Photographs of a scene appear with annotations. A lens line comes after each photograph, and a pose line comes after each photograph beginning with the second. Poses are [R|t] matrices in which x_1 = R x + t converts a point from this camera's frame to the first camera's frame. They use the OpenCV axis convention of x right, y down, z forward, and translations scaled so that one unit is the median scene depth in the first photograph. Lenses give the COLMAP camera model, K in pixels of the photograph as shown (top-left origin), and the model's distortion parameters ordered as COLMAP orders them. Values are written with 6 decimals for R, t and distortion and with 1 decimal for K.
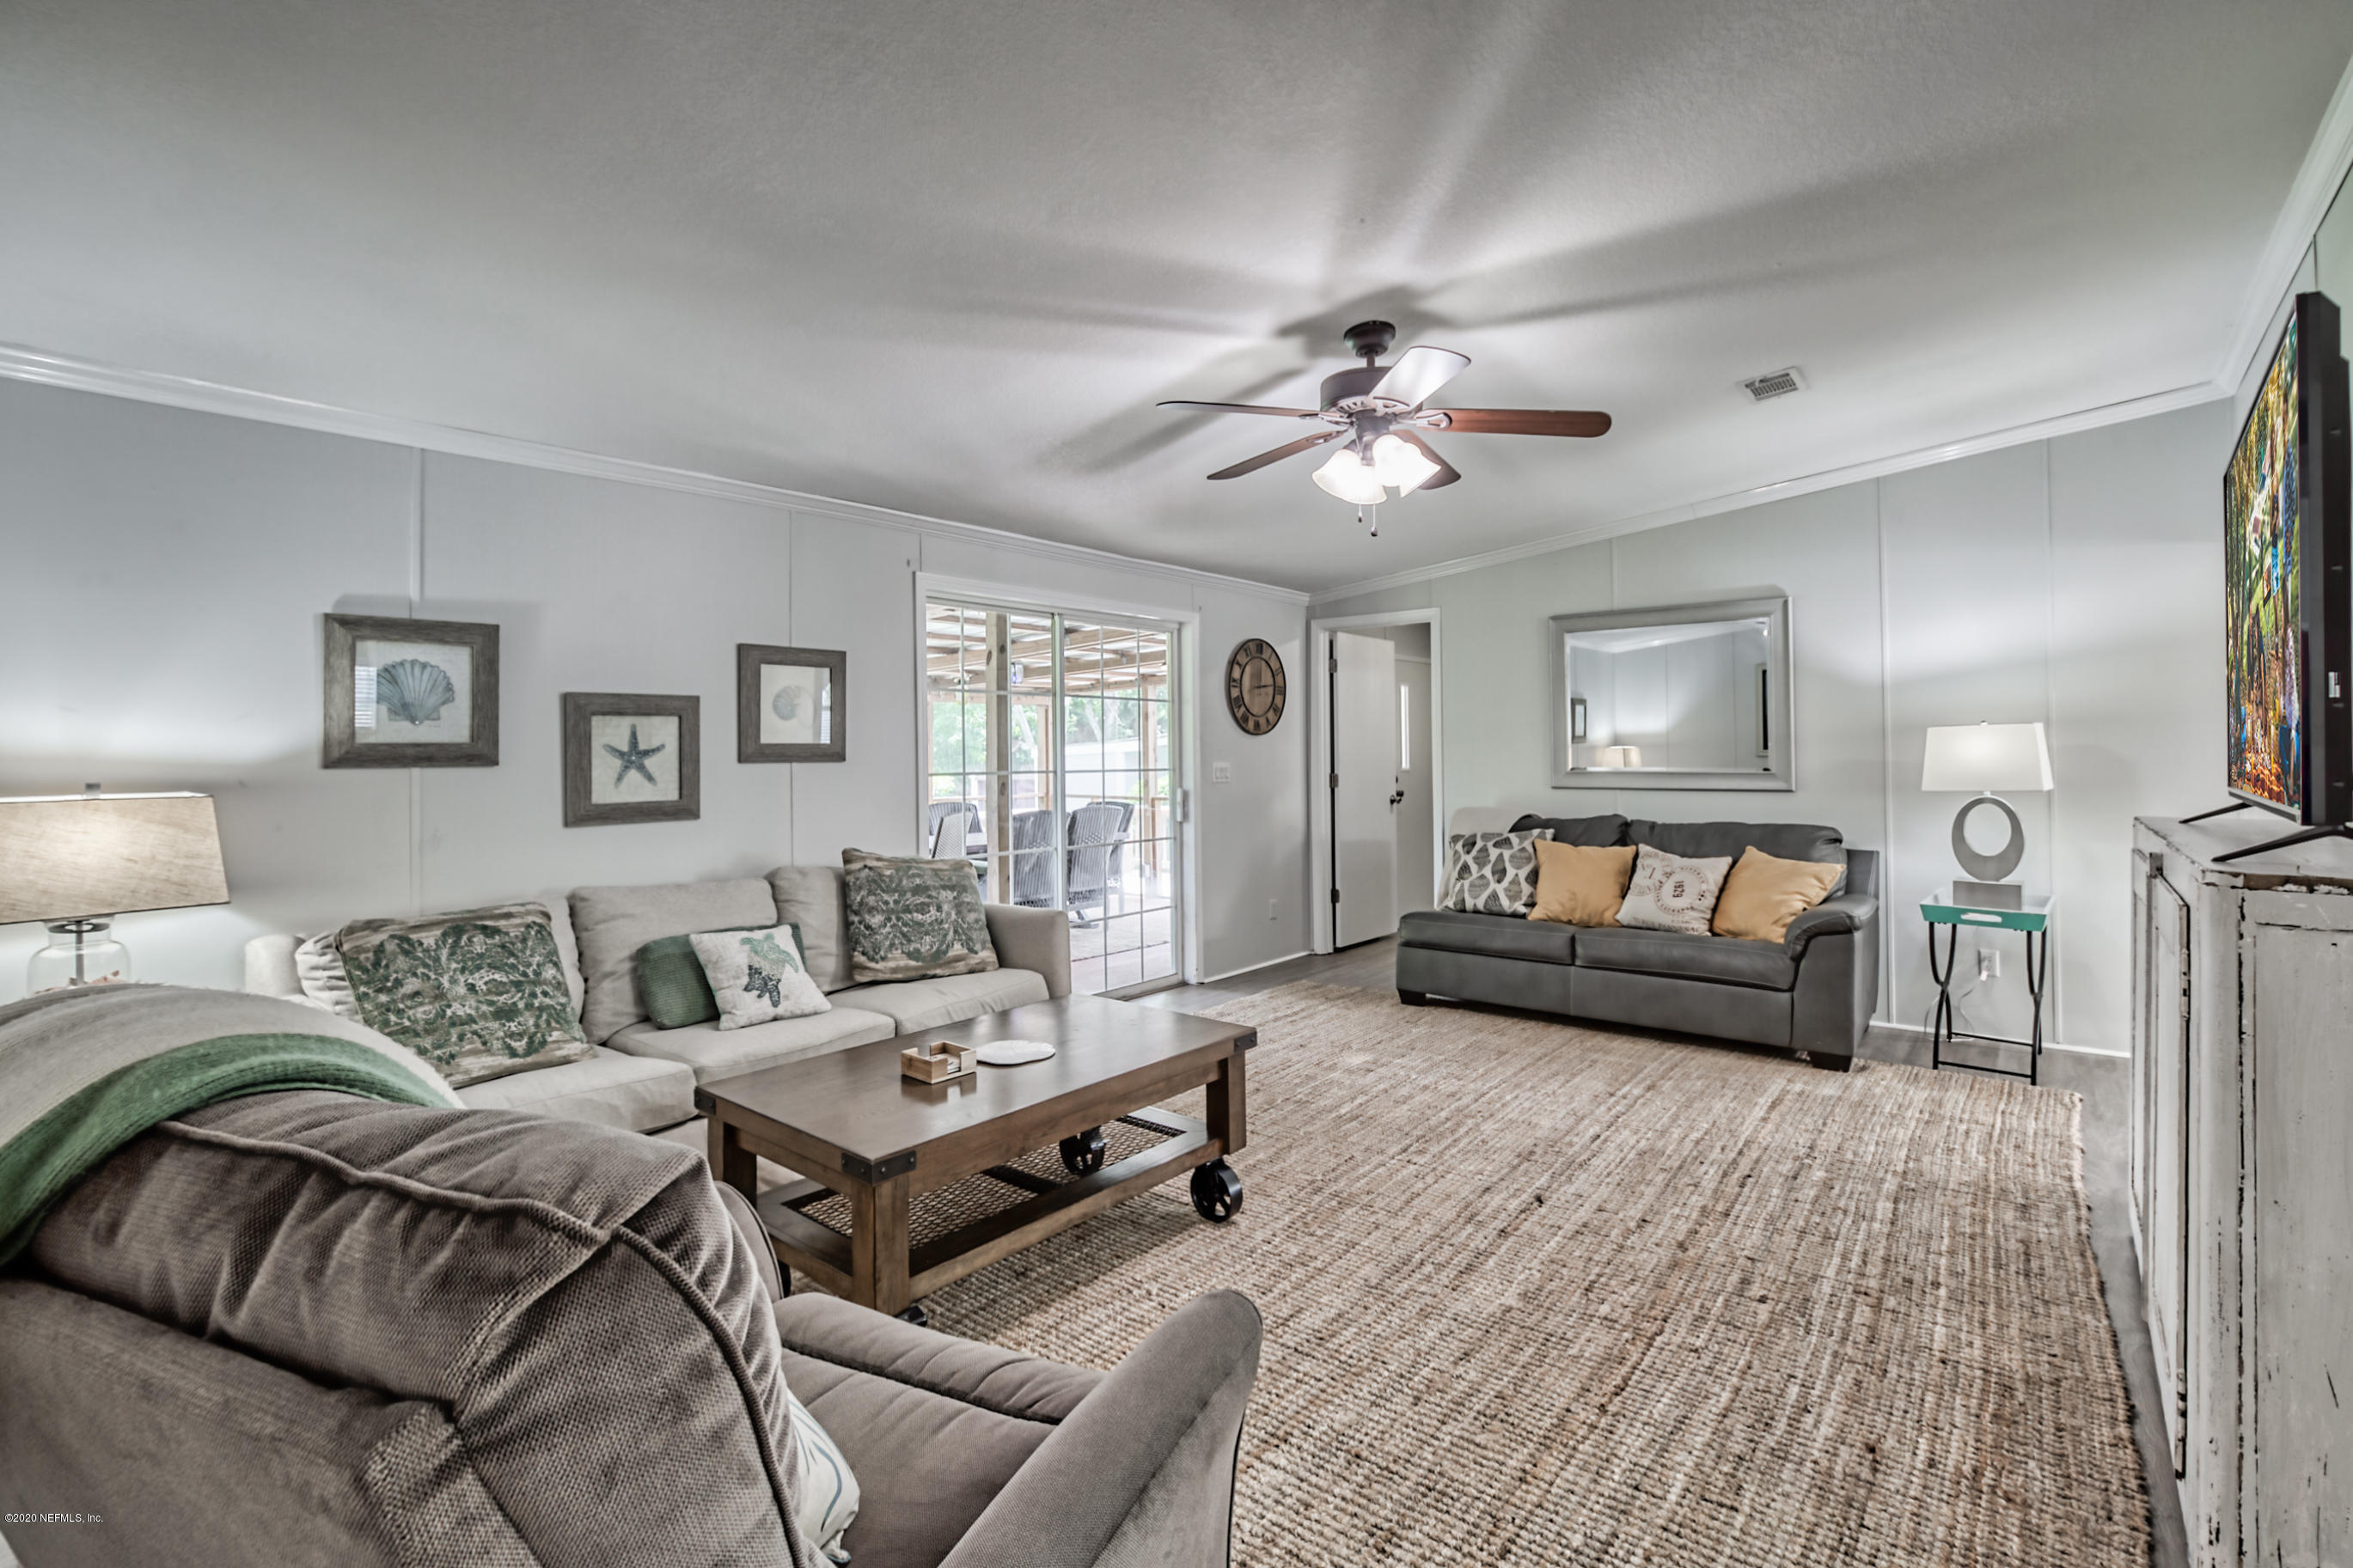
lens RADIAL K [[1067.5, 0, 1180.1], [0, 1067.5, 769.8], [0, 0, 1]] dist [-0.011865, 0.000839]
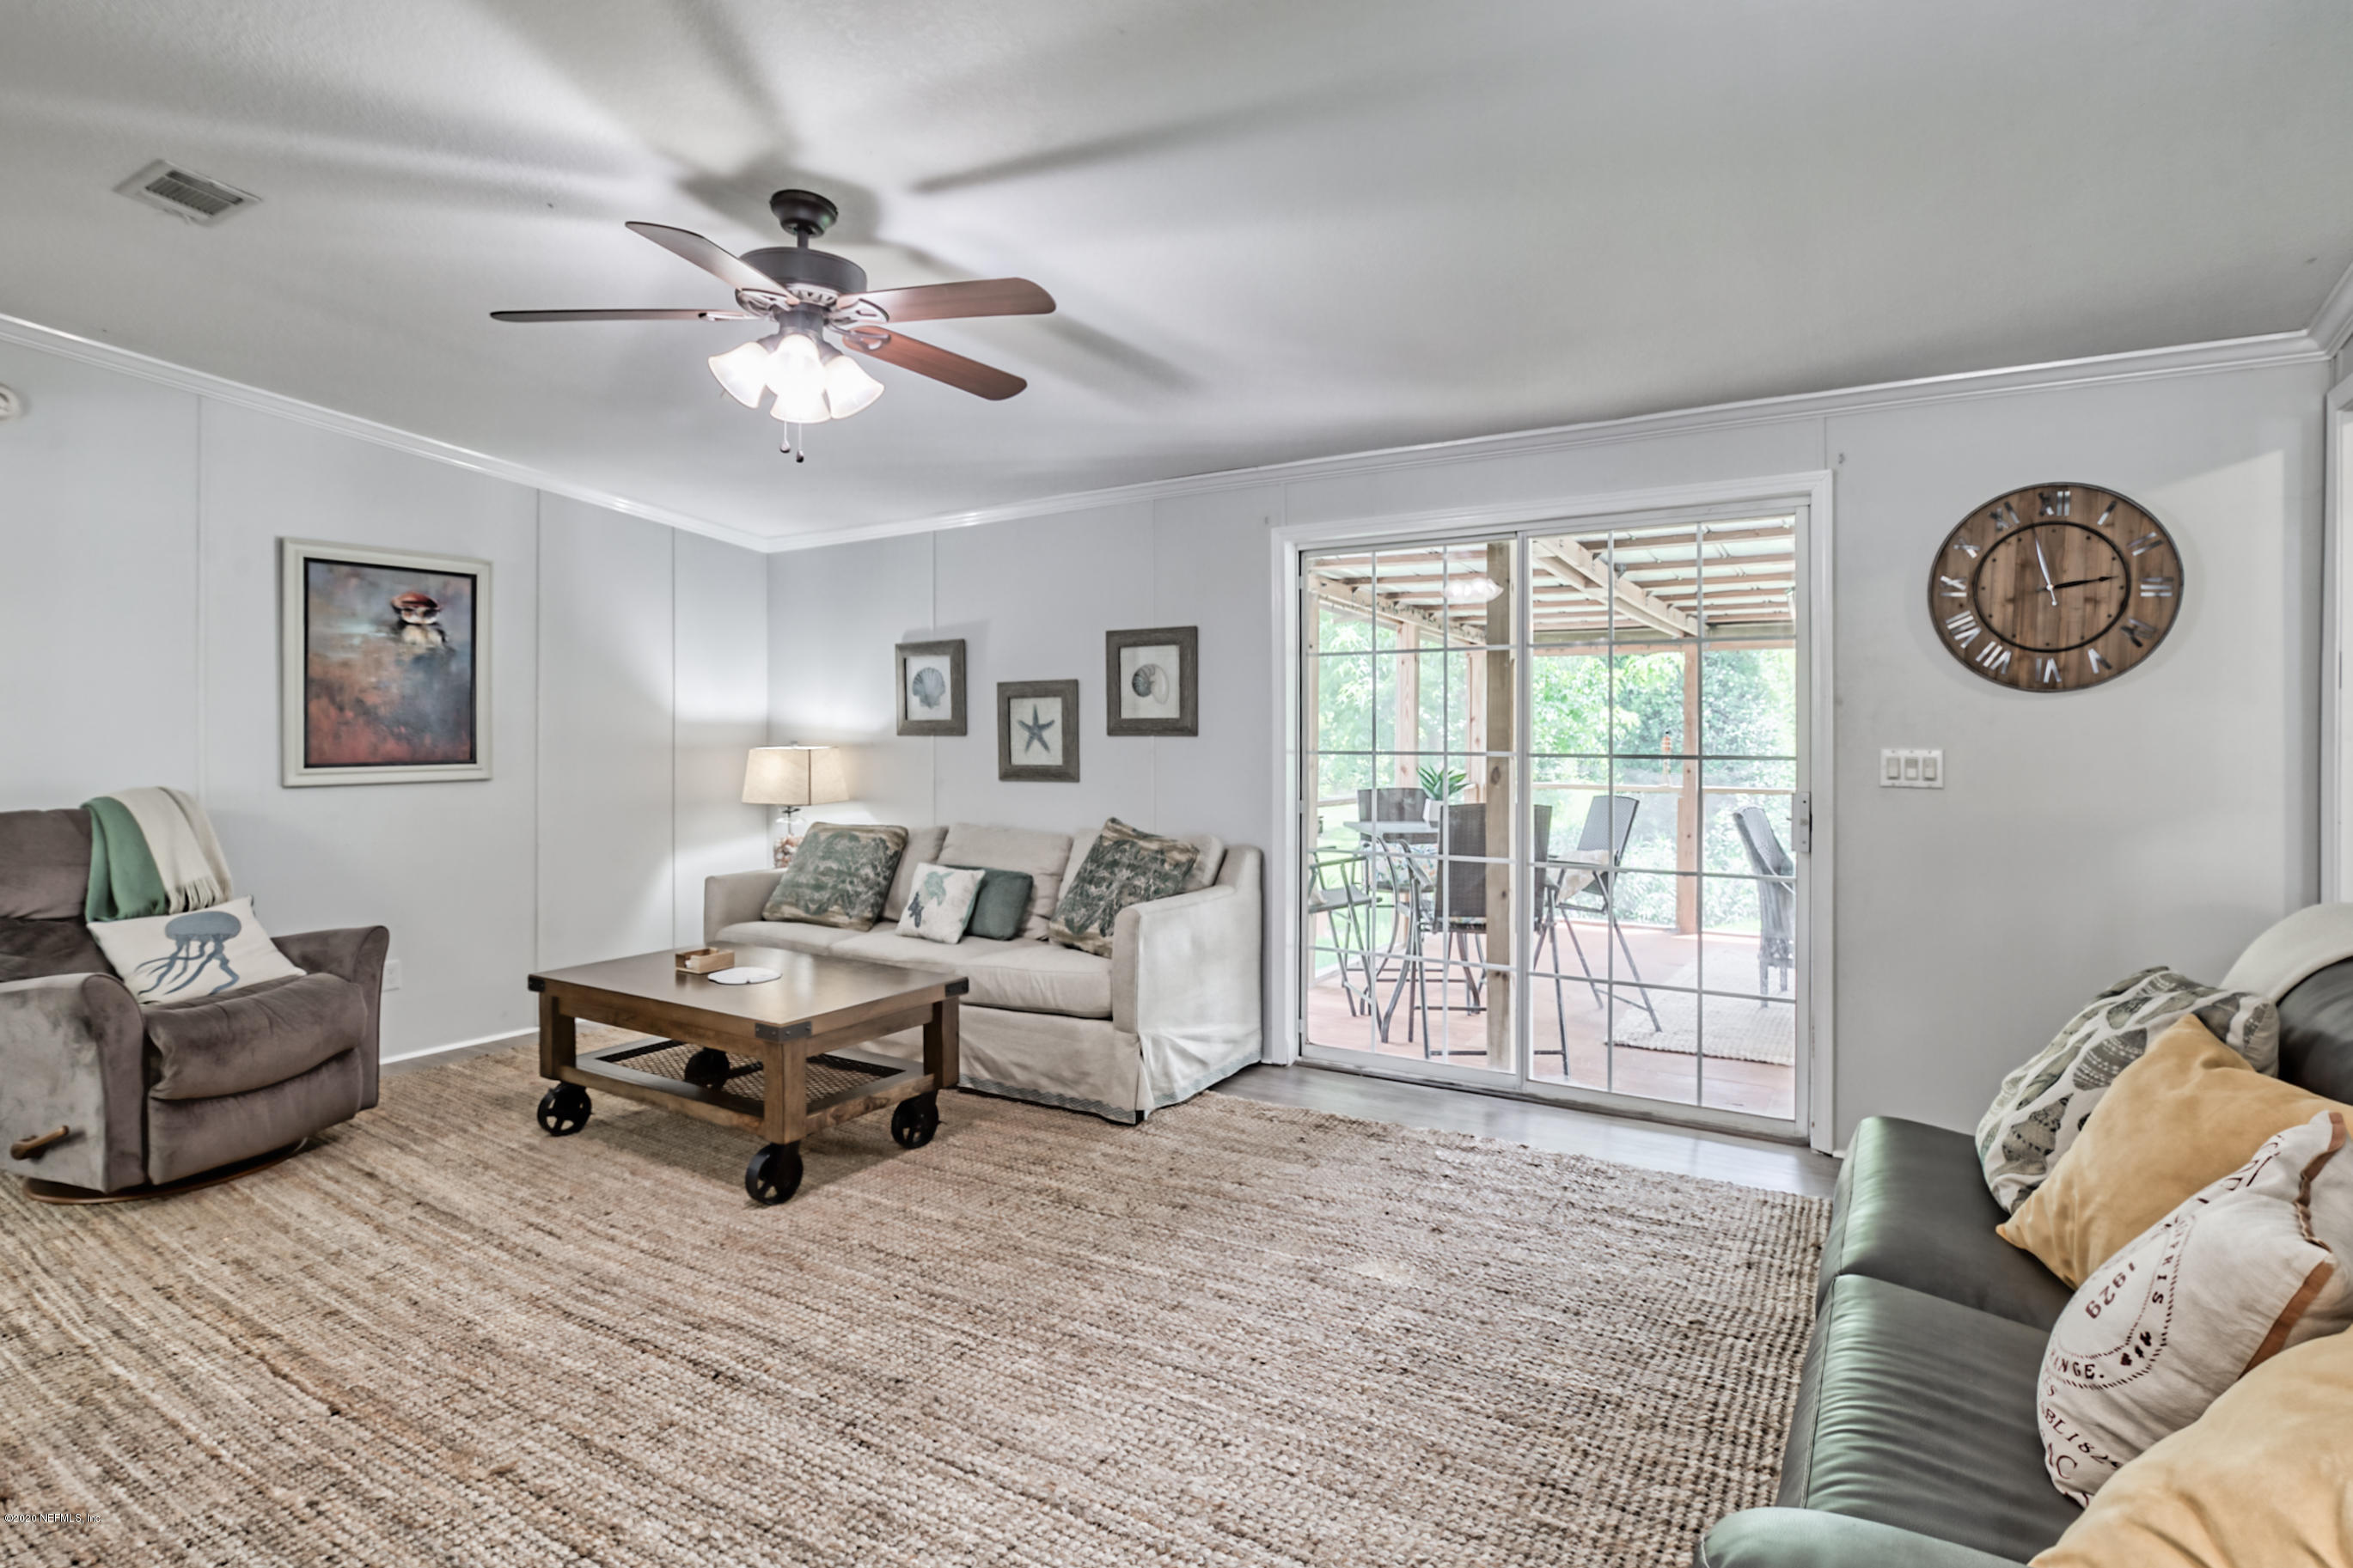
lens RADIAL K [[1194.5, 0, 1180.7], [0, 1194.5, 760.2], [0, 0, 1]] dist [-0.006844, 0.000380]
pose [[0.128376, 0.033810, -0.991149, 0.940087], [-0.015549, 0.999364, 0.032076, -0.024371], [0.991604, 0.011293, 0.128820, 0.987572]]
